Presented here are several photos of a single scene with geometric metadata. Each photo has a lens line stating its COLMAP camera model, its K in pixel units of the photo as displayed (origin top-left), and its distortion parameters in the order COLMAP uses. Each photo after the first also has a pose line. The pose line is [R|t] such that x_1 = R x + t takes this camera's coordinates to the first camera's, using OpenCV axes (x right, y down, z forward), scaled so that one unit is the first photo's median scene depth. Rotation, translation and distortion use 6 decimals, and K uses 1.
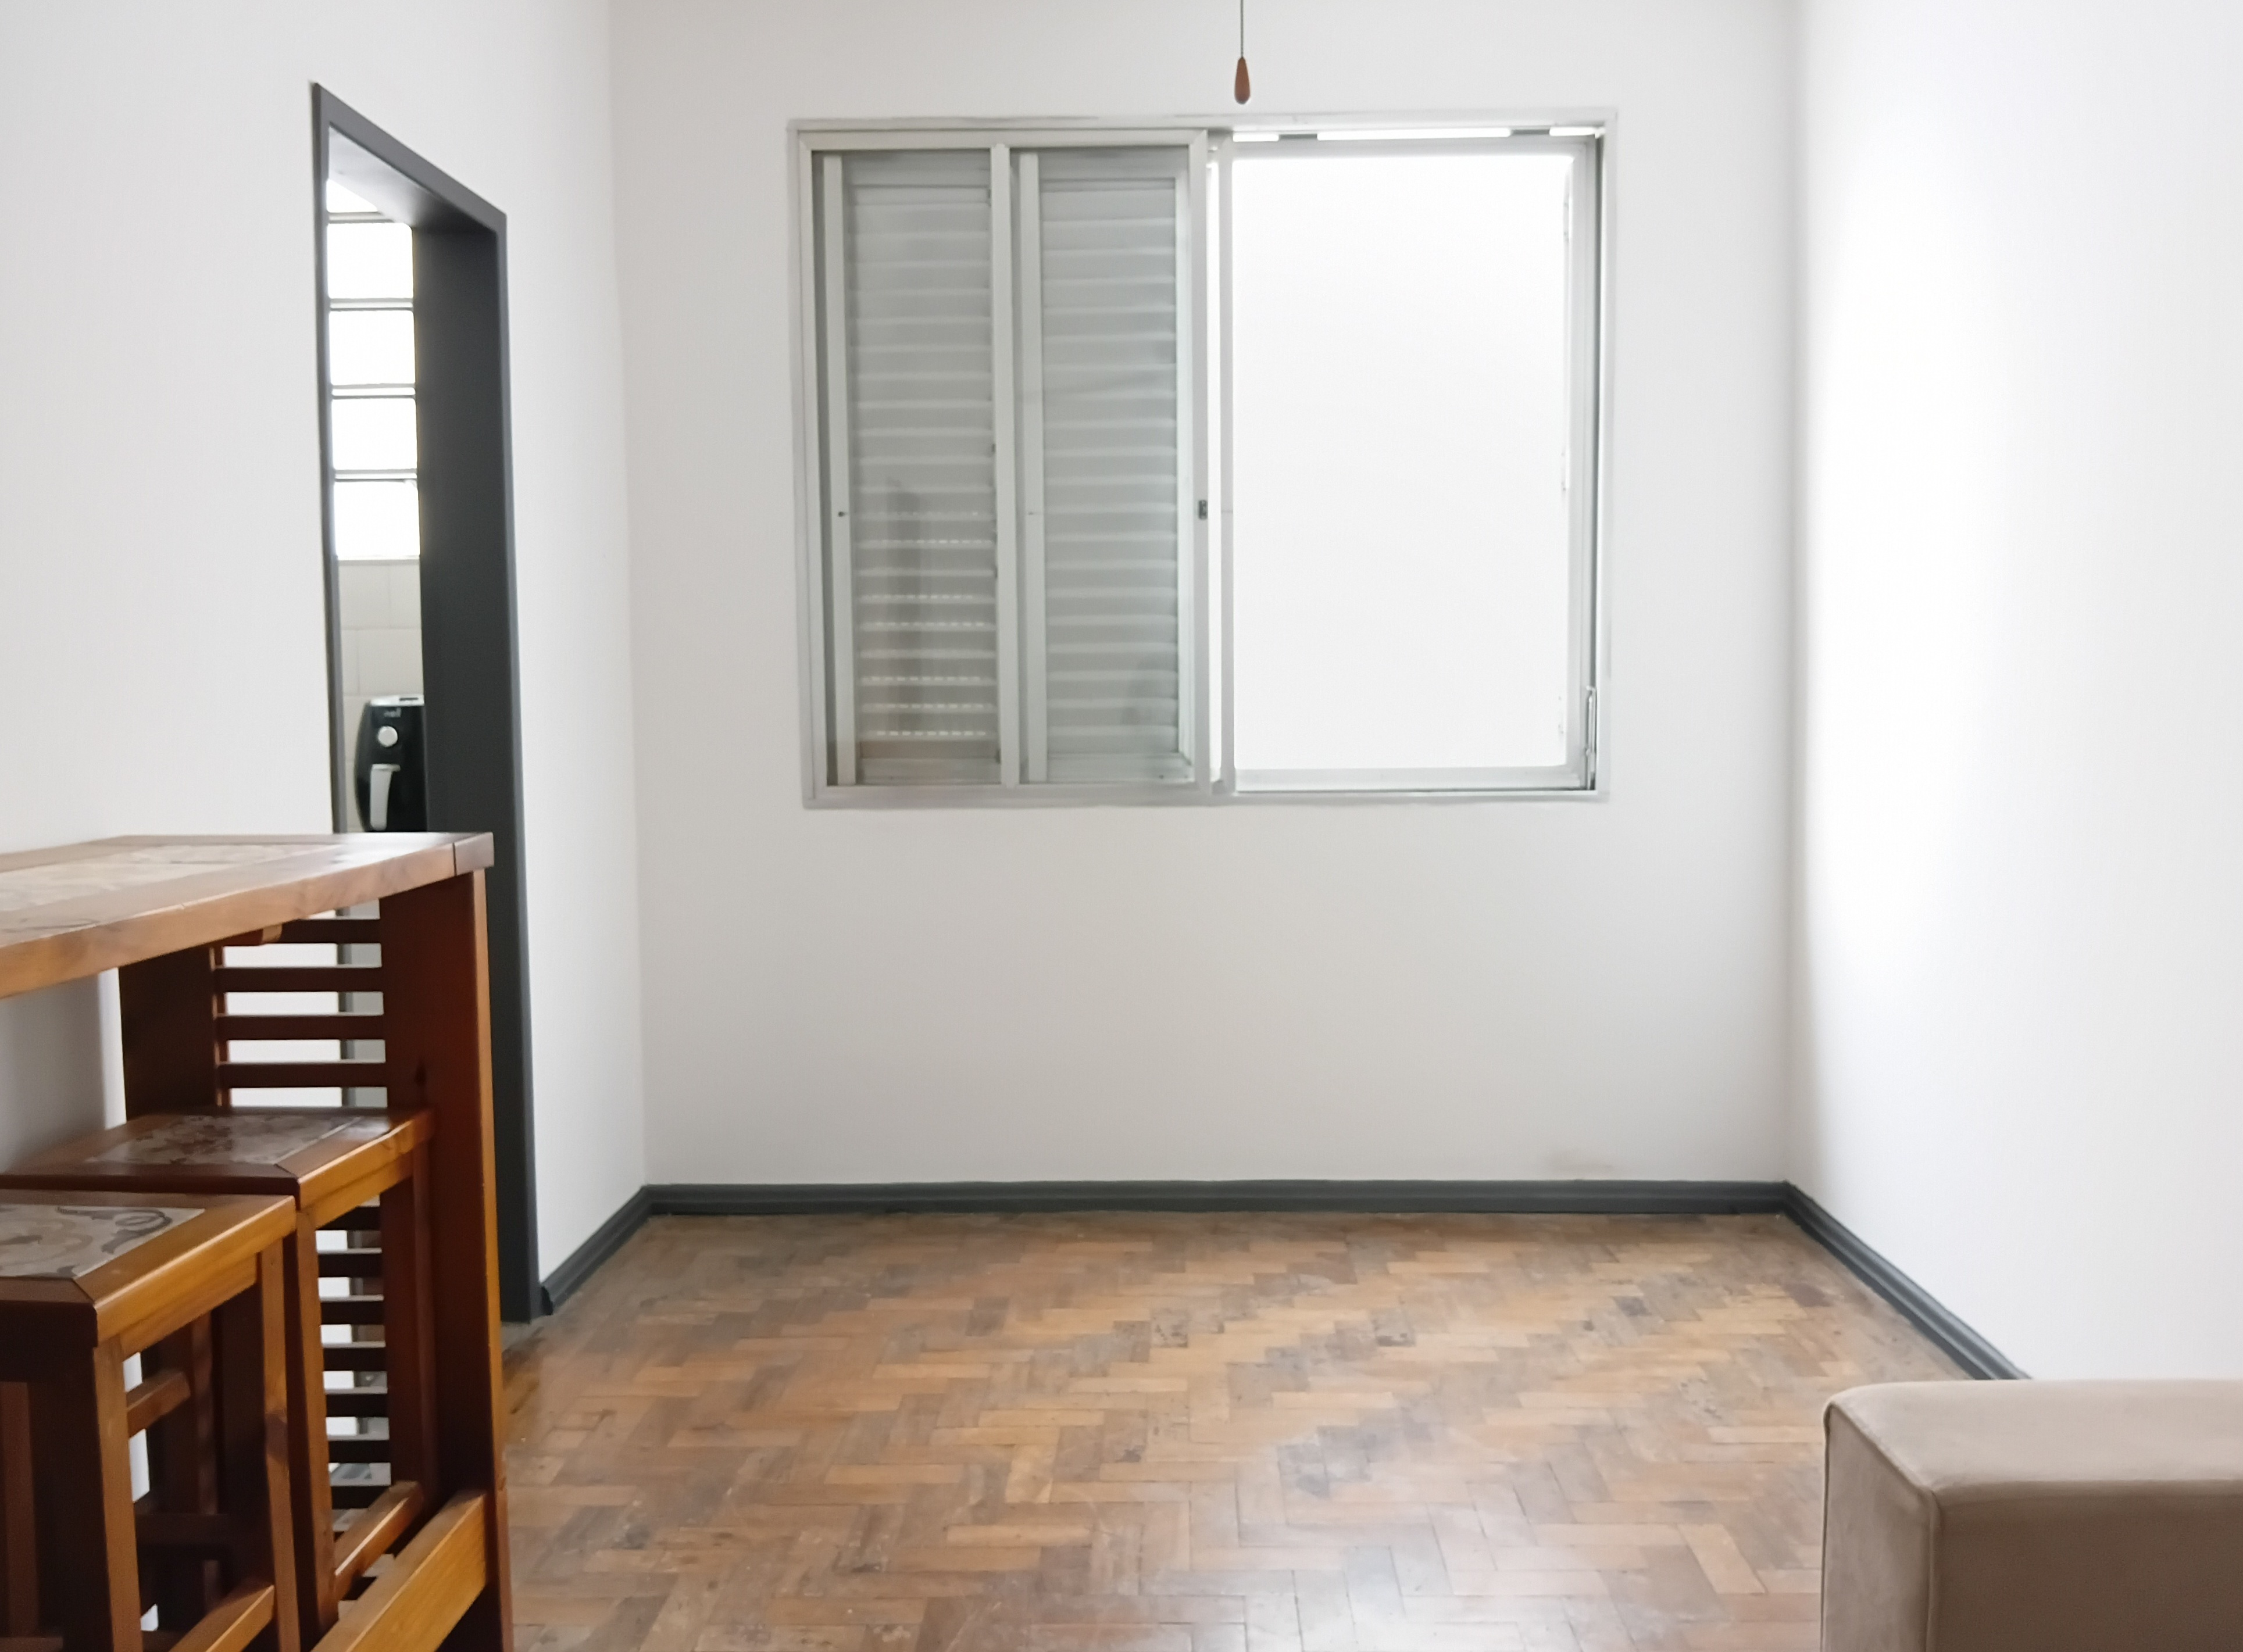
lens RADIAL K [[1823.4, 0, 1156.3], [0, 1823.4, 809.5], [0, 0, 1]] dist [0.080154, -0.188429]
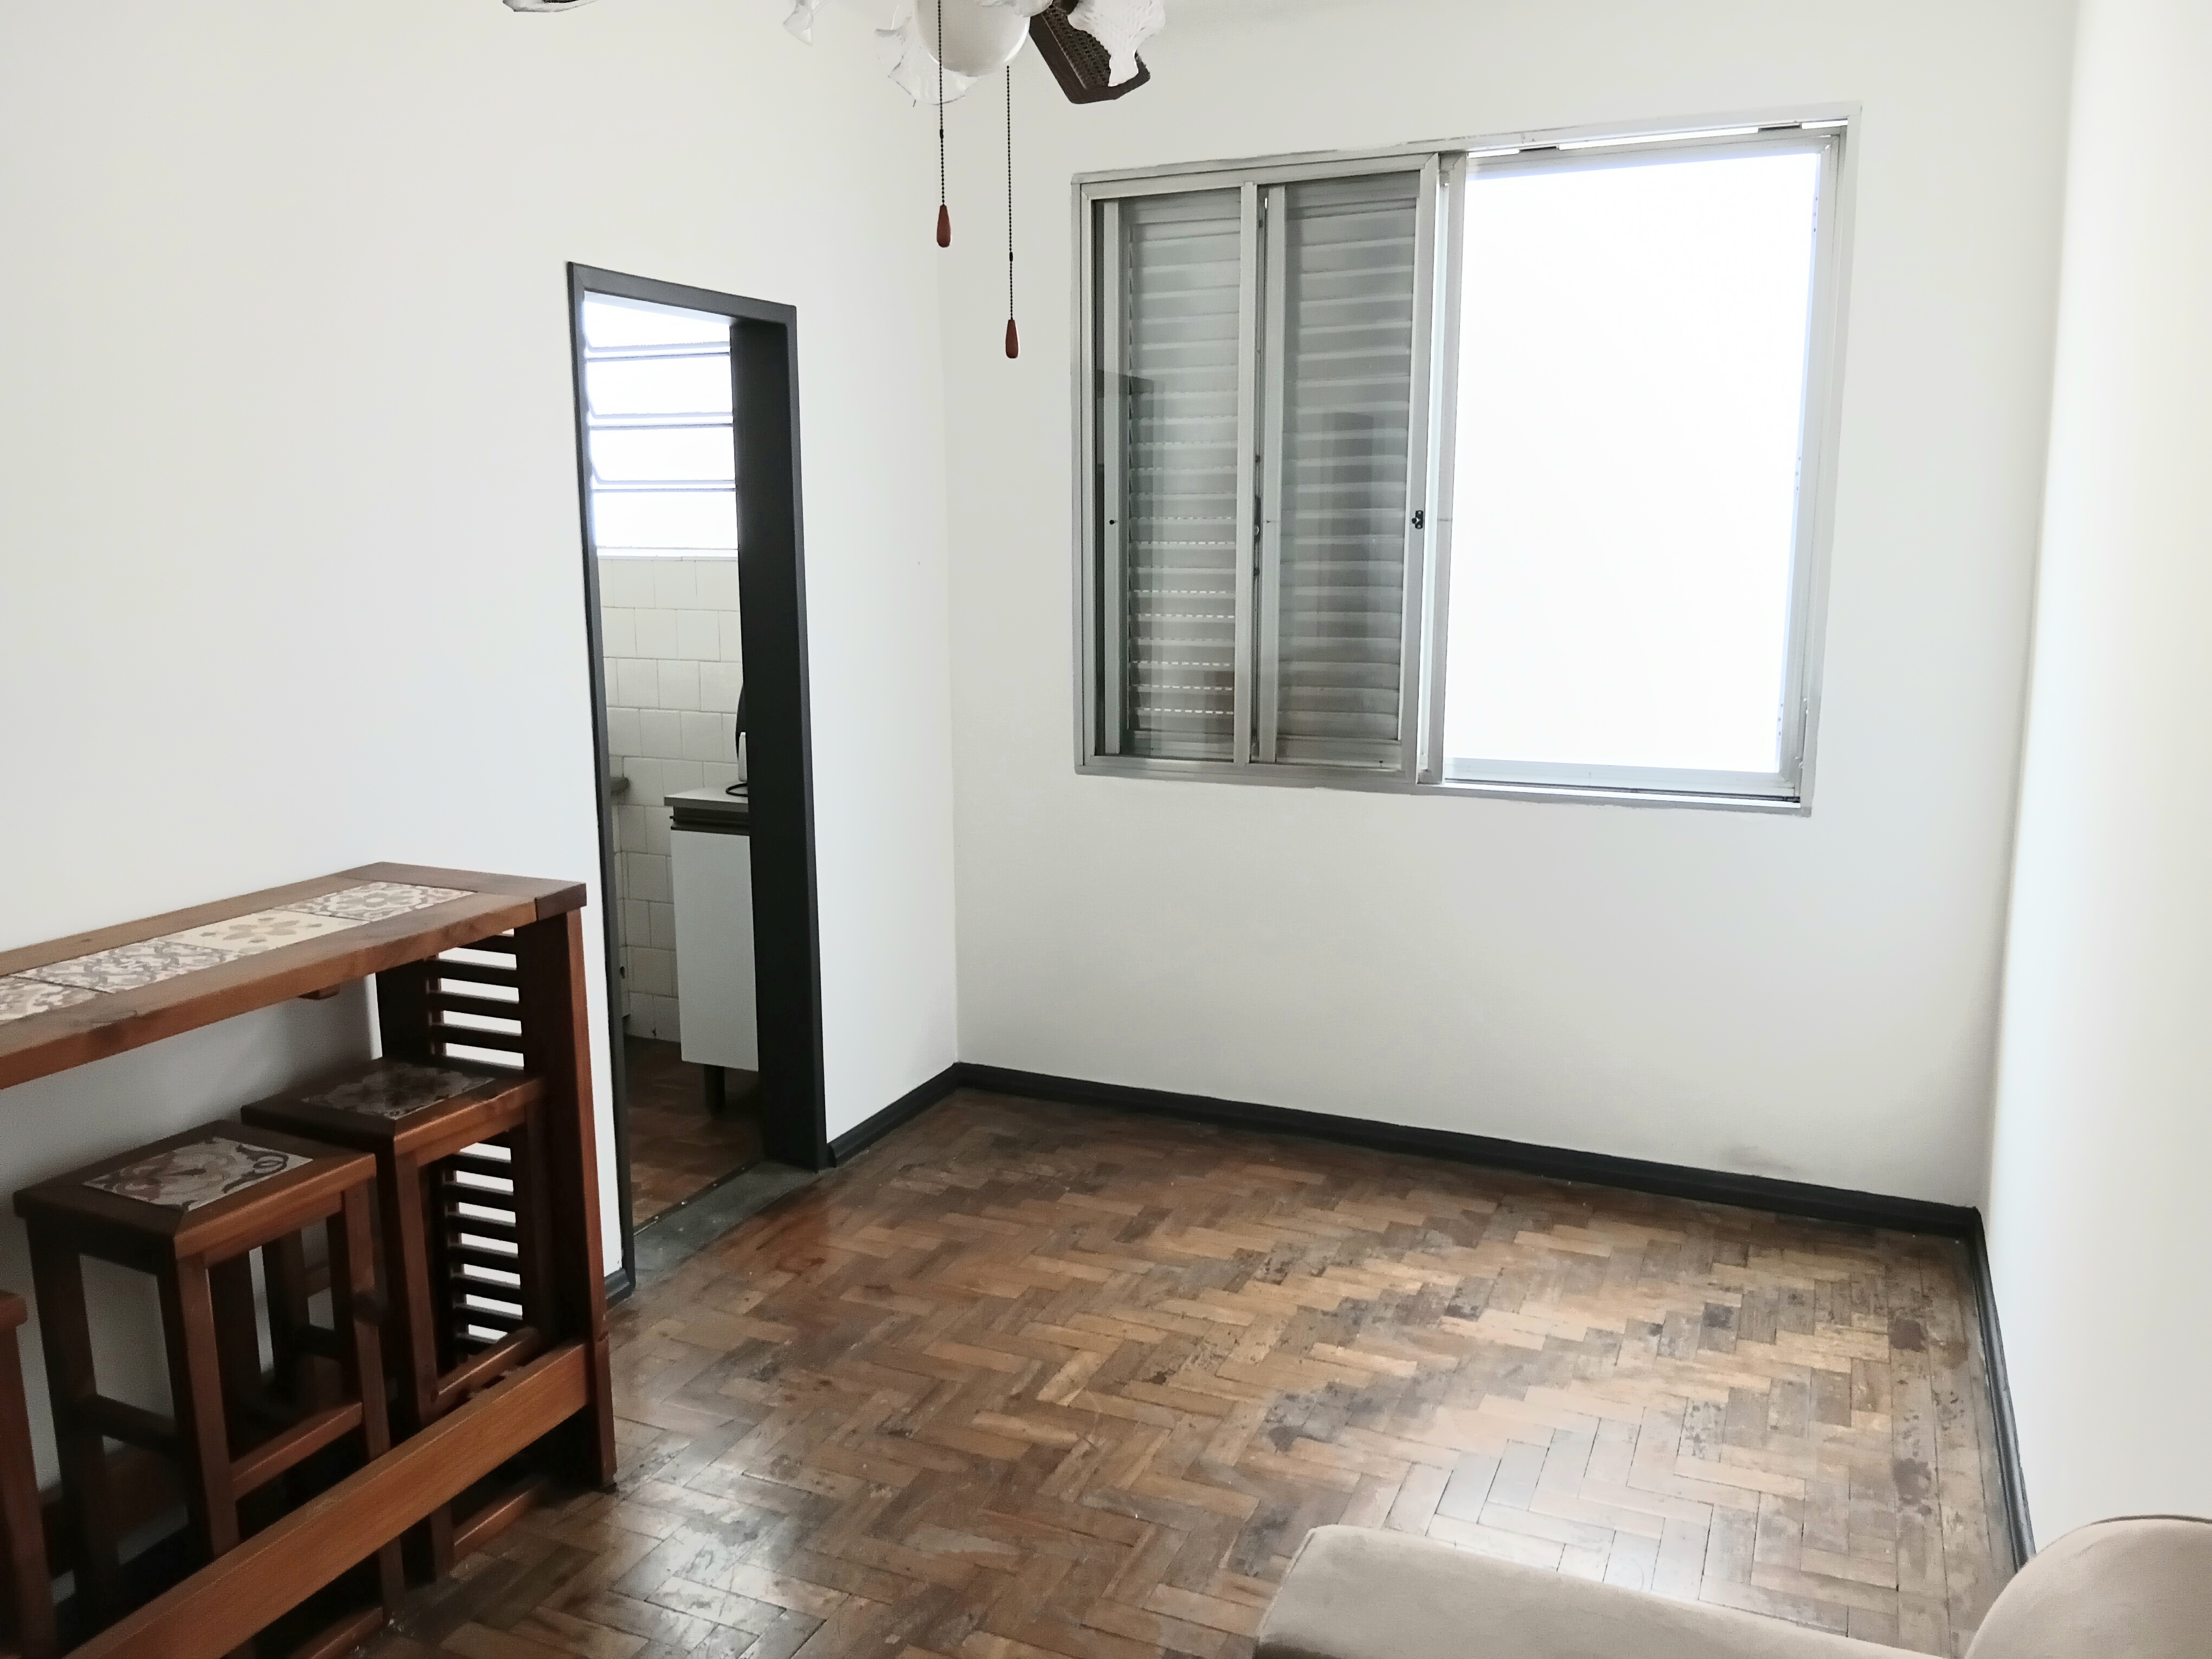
lens RADIAL K [[1689.6, 0, 1106.0], [0, 1689.6, 829.5], [0, 0, 1]] dist [0.081508, -0.176473]
pose [[0.920810, 0.075660, -0.382601, 0.283581], [-0.029659, 0.991746, 0.124737, -0.116182], [0.388881, -0.103511, 0.915454, -0.003480]]
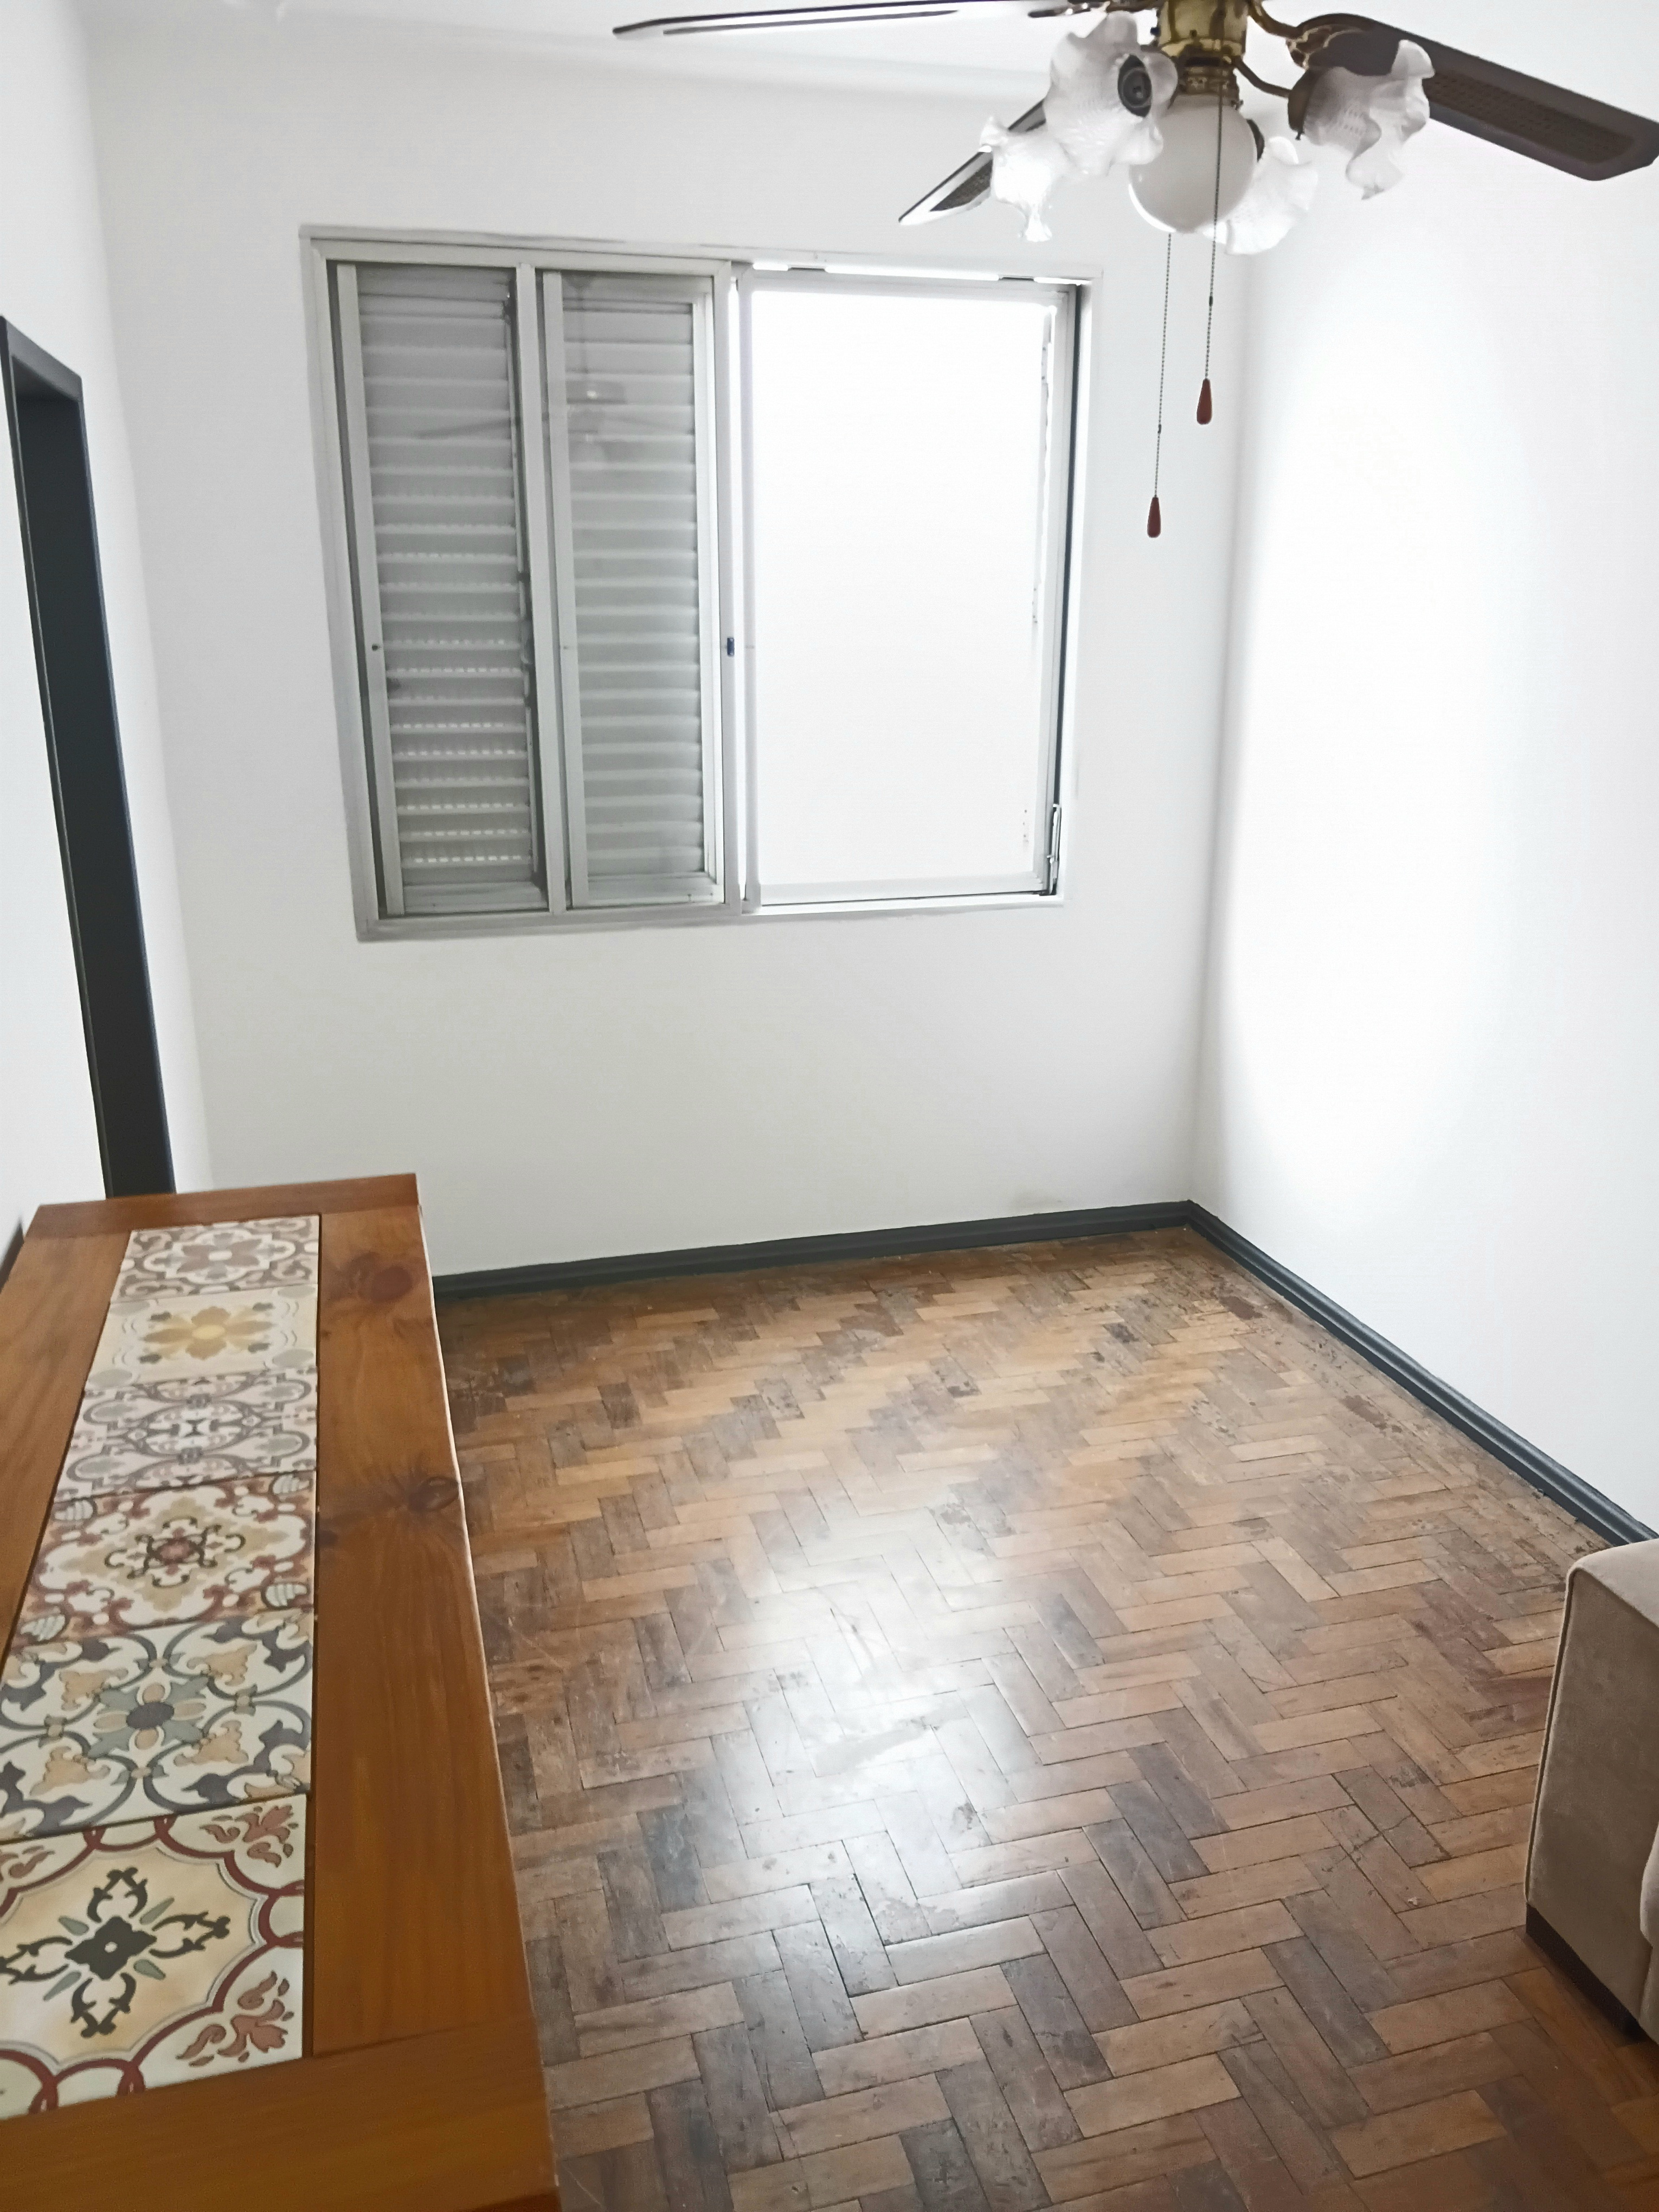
lens RADIAL K [[1679.6, 0, 829.5], [0, 1679.6, 1106.0], [0, 0, 1]] dist [0.090844, -0.182898]
pose [[0.959125, -0.072988, 0.273410, -0.235299], [0.007244, 0.972182, 0.234116, -0.152113], [-0.282892, -0.222566, 0.932972, 0.007632]]
